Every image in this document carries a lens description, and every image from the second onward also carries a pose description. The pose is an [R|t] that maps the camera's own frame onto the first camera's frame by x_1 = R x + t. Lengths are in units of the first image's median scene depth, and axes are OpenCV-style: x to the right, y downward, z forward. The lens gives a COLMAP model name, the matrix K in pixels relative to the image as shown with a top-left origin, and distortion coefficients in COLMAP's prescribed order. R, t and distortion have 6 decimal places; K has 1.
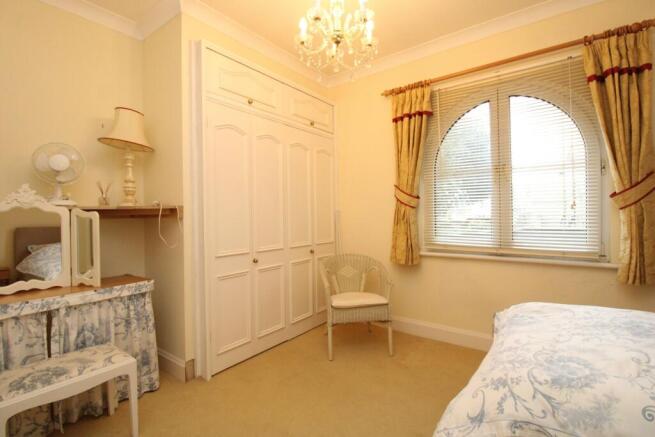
lens RADIAL K [[305.7, 0, 327.5], [0, 305.7, 218.5], [0, 0, 1]] dist [-0.017706, -0.000541]
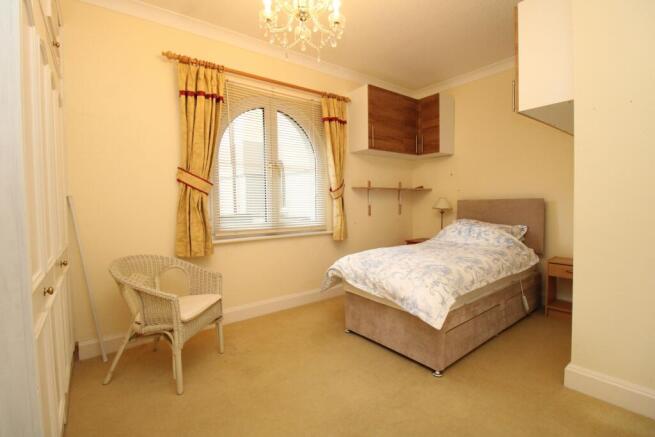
lens RADIAL K [[305.7, 0, 327.3], [0, 305.7, 215.6], [0, 0, 1]] dist [-0.017706, -0.000541]
pose [[0.265341, -0.034655, 0.963532, -0.554699], [0.015179, 0.999380, 0.031764, 0.004798], [-0.964035, 0.006198, 0.265702, 0.413097]]
